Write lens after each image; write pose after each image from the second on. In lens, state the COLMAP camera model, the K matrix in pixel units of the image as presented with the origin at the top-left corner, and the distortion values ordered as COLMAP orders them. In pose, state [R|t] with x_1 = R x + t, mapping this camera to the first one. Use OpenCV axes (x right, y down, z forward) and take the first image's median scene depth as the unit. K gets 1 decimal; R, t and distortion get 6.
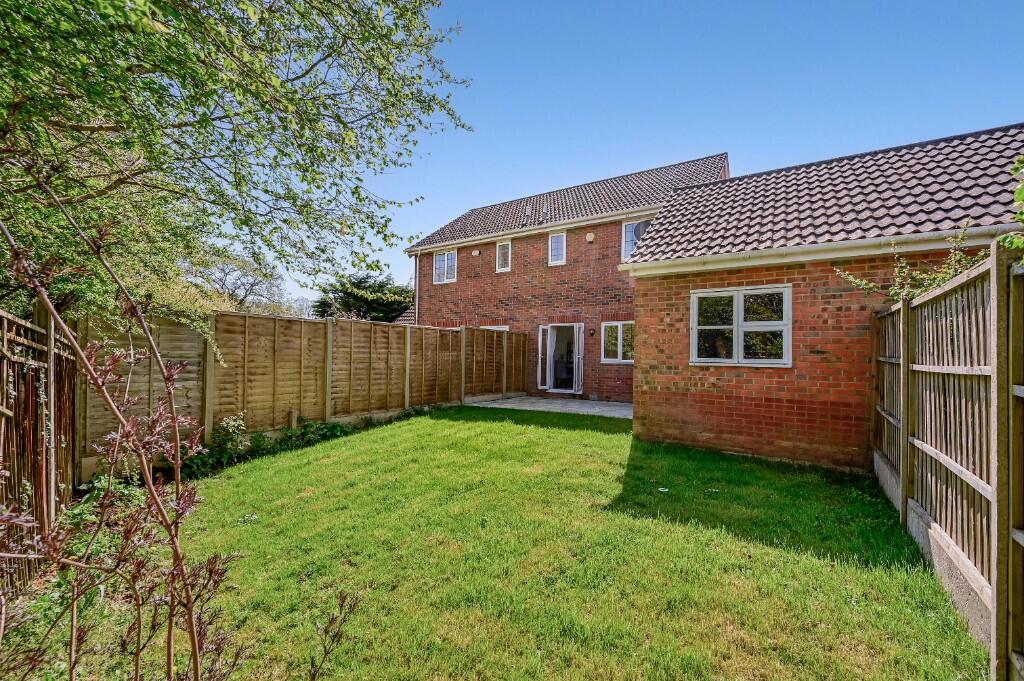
lens RADIAL K [[420.2, 0, 514.2], [0, 420.2, 351.5], [0, 0, 1]] dist [-0.002957, -0.000154]
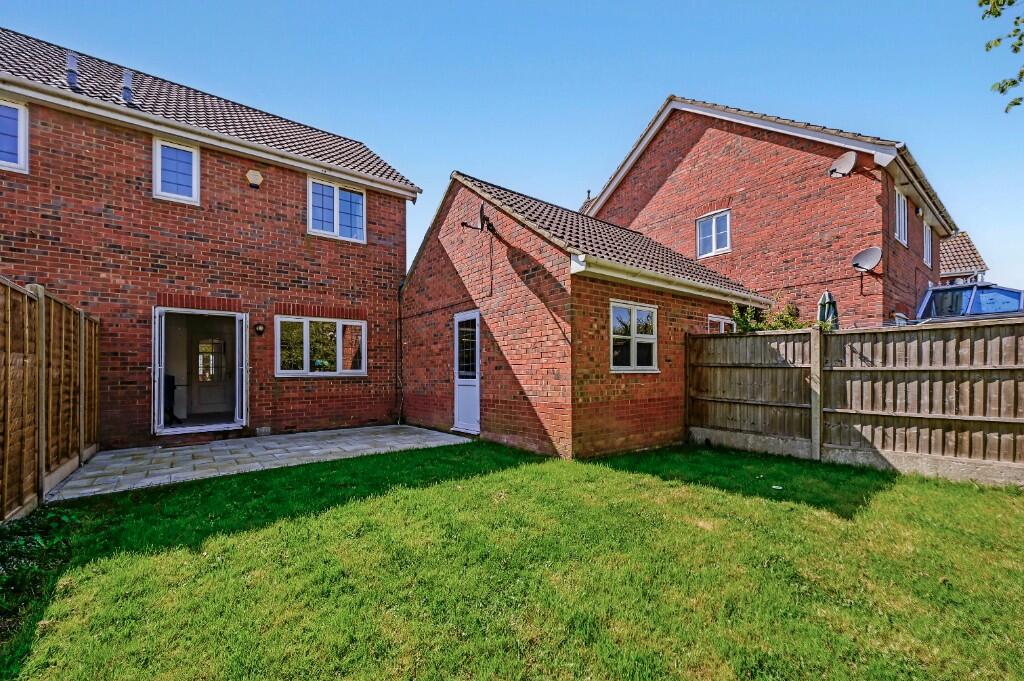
lens RADIAL K [[420.2, 0, 518.2], [0, 420.2, 371.1], [0, 0, 1]] dist [-0.002957, -0.000154]
pose [[0.328871, -0.018901, 0.944186, -0.586819], [-0.001891, 0.999785, 0.020673, 0.006816], [-0.944373, -0.008584, 0.328764, 0.859693]]
